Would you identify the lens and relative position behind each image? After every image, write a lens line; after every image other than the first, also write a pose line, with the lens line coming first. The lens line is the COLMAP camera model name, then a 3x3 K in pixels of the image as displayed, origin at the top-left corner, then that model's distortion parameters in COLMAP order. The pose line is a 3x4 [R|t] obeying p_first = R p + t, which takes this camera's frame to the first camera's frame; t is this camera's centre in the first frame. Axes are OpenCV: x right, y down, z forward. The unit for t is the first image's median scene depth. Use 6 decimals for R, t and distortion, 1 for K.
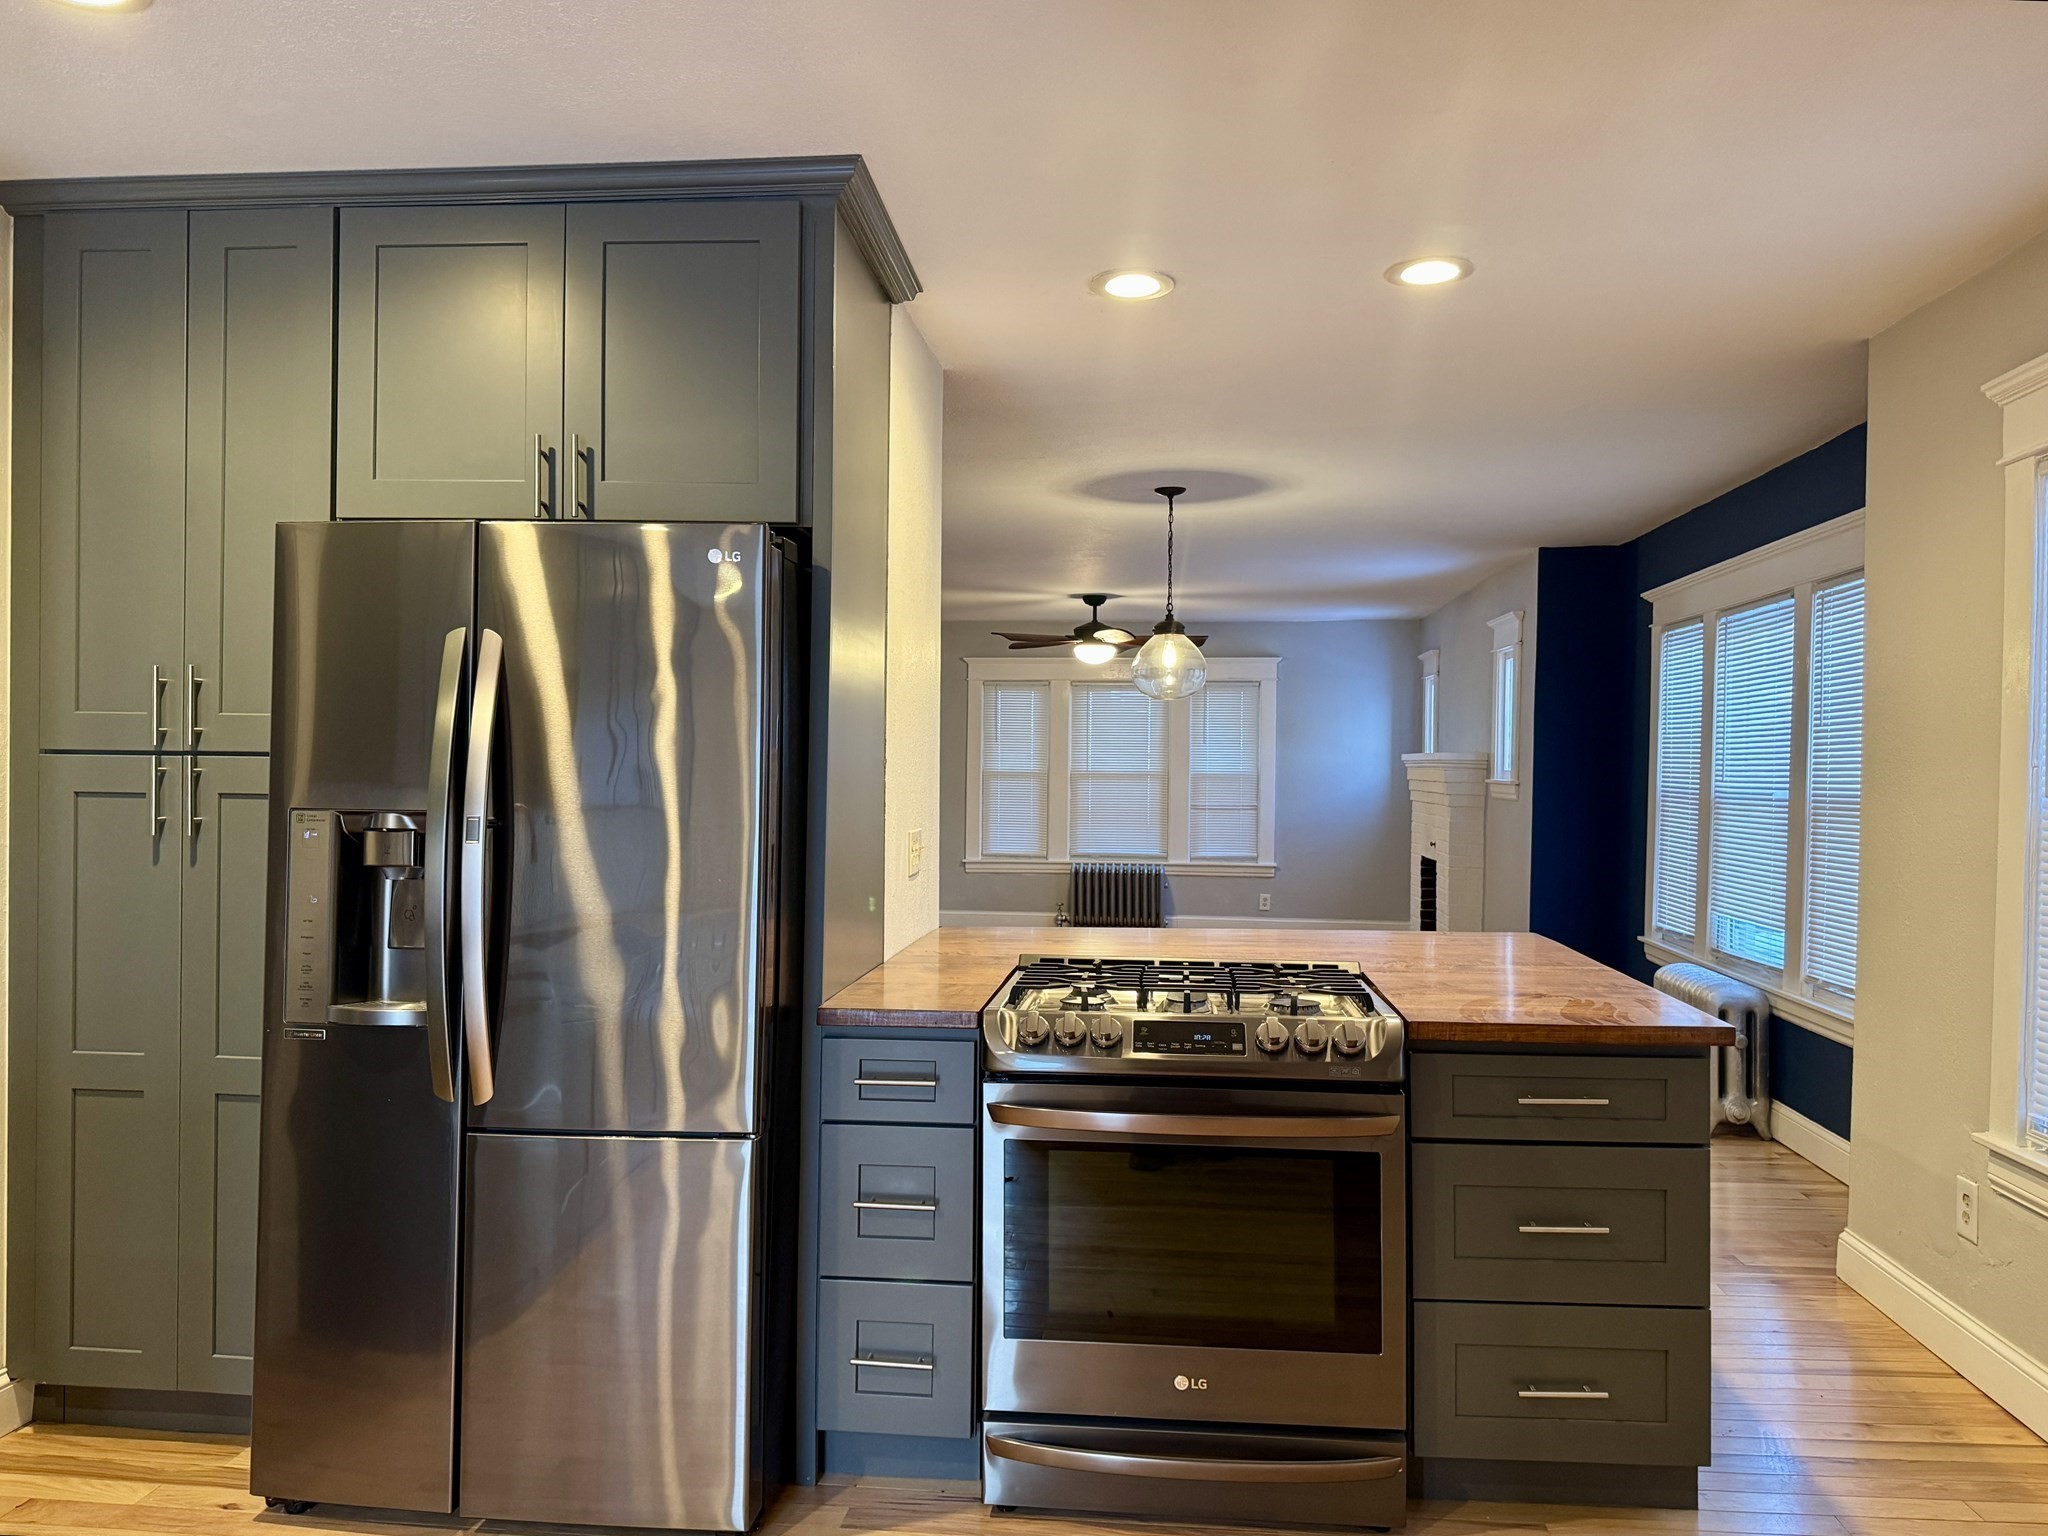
lens RADIAL K [[1429.0, 0, 1039.1], [0, 1429.0, 769.1], [0, 0, 1]] dist [0.062779, -0.065981]
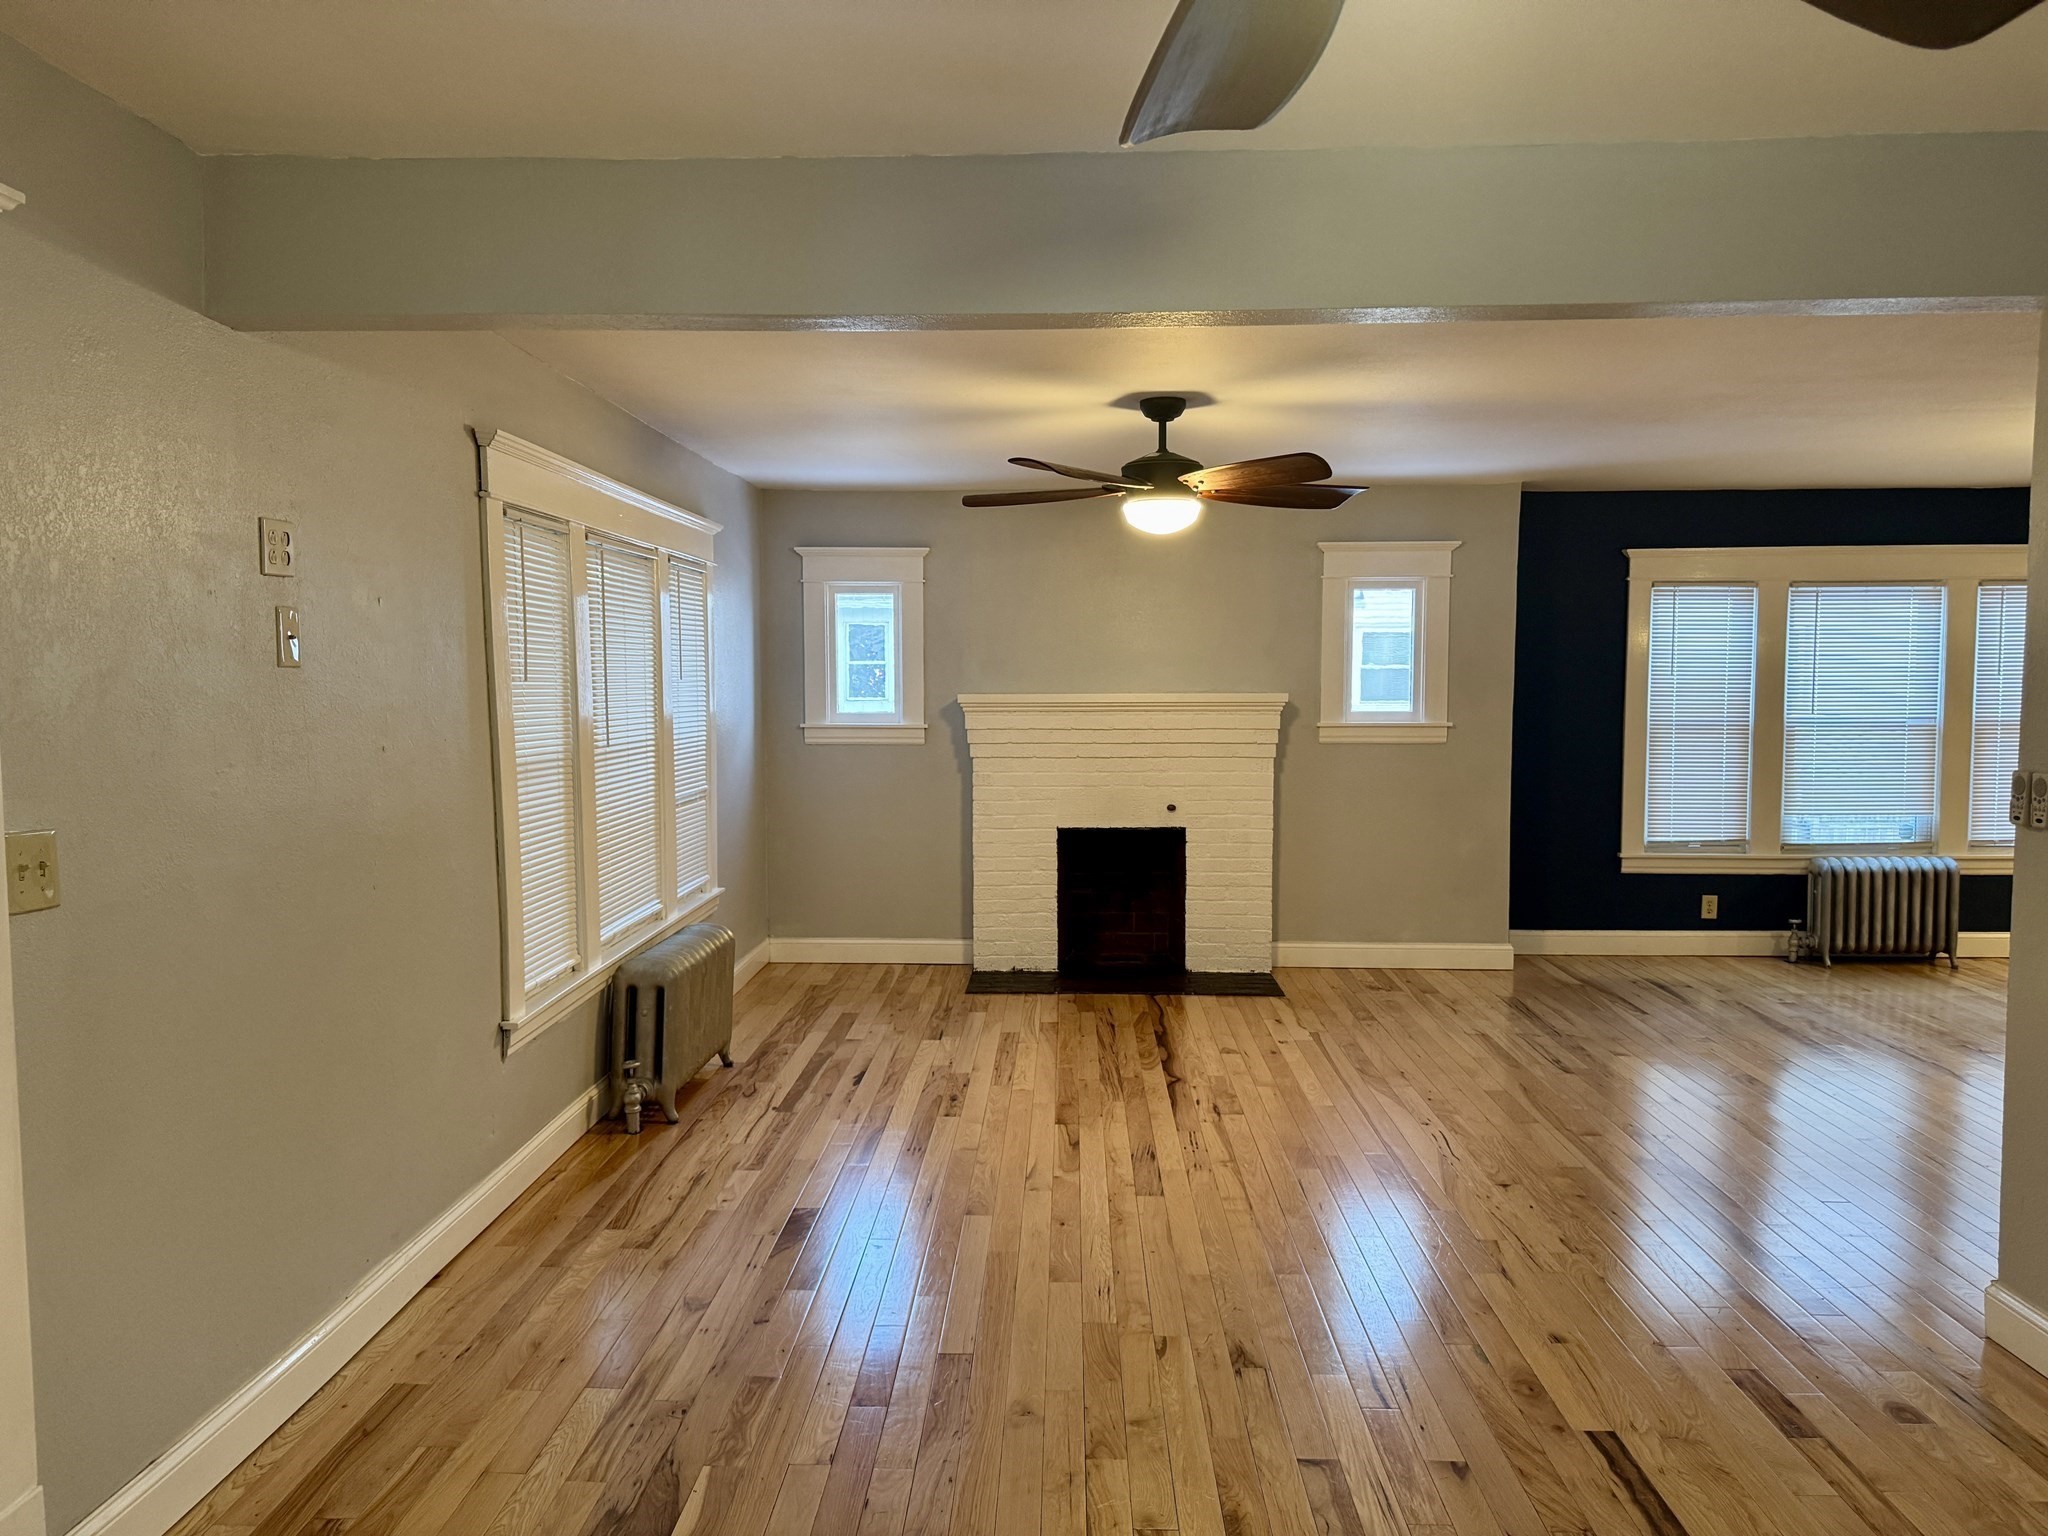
lens RADIAL K [[1429.0, 0, 1007.3], [0, 1429.0, 765.0], [0, 0, 1]] dist [0.062779, -0.065981]
pose [[-0.051834, -0.071195, 0.996115, -0.407328], [0.008271, 0.997391, 0.071717, -0.023079], [-0.998621, 0.011957, -0.051110, 0.906103]]
